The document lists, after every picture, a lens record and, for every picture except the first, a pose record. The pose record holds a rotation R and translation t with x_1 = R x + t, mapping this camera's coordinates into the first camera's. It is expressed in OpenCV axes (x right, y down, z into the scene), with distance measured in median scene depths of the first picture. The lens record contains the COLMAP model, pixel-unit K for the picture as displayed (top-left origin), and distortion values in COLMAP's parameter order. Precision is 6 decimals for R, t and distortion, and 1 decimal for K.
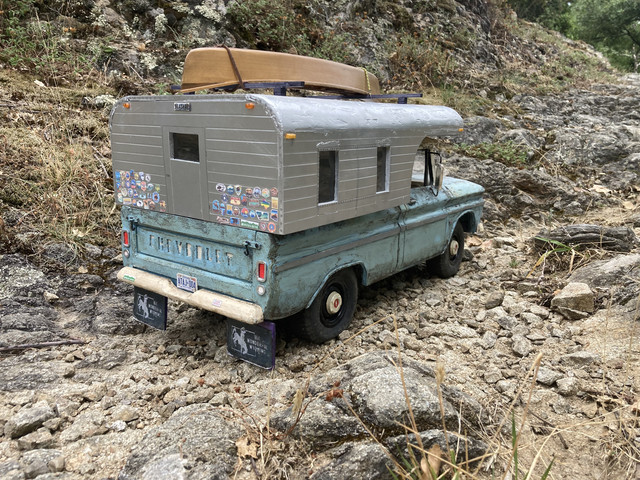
lens RADIAL K [[519.0, 0, 318.2], [0, 519.0, 237.4], [0, 0, 1]] dist [-0.013374, -0.005090]
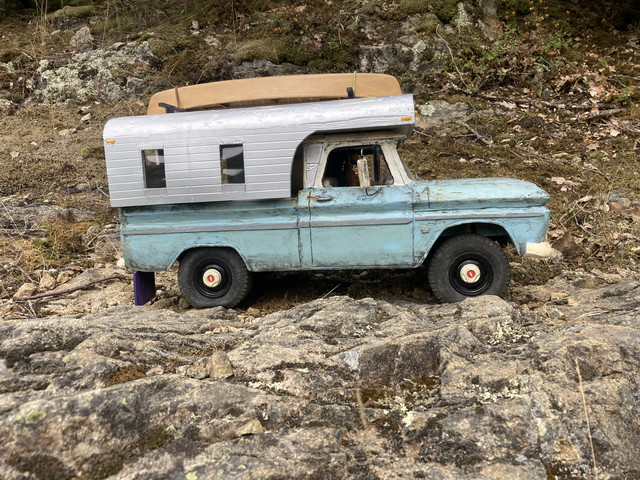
lens RADIAL K [[519.0, 0, 319.8], [0, 519.0, 239.7], [0, 0, 1]] dist [-0.013374, -0.005090]
pose [[0.508544, 0.053598, -0.859366, 1.328939], [-0.123660, 0.992260, -0.011291, 0.025929], [0.852110, 0.112011, 0.511236, 0.650889]]
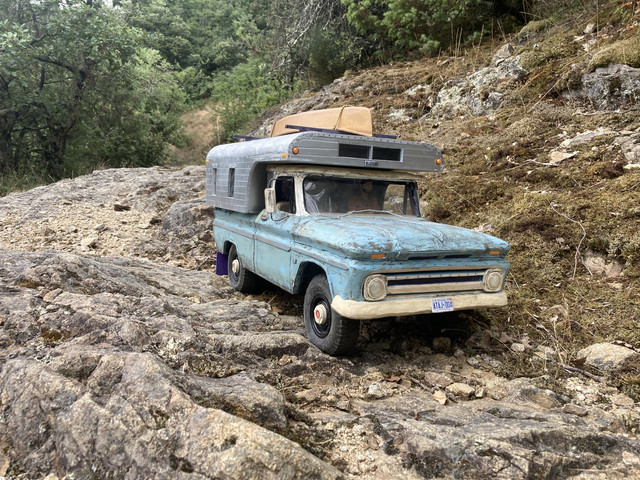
lens RADIAL K [[519.0, 0, 319.6], [0, 519.0, 238.8], [0, 0, 1]] dist [-0.013374, -0.005090]
pose [[-0.433465, 0.058441, -0.899273, 1.537679], [-0.249725, 0.951025, 0.182176, -0.351068], [0.865878, 0.303538, -0.397642, 2.063497]]
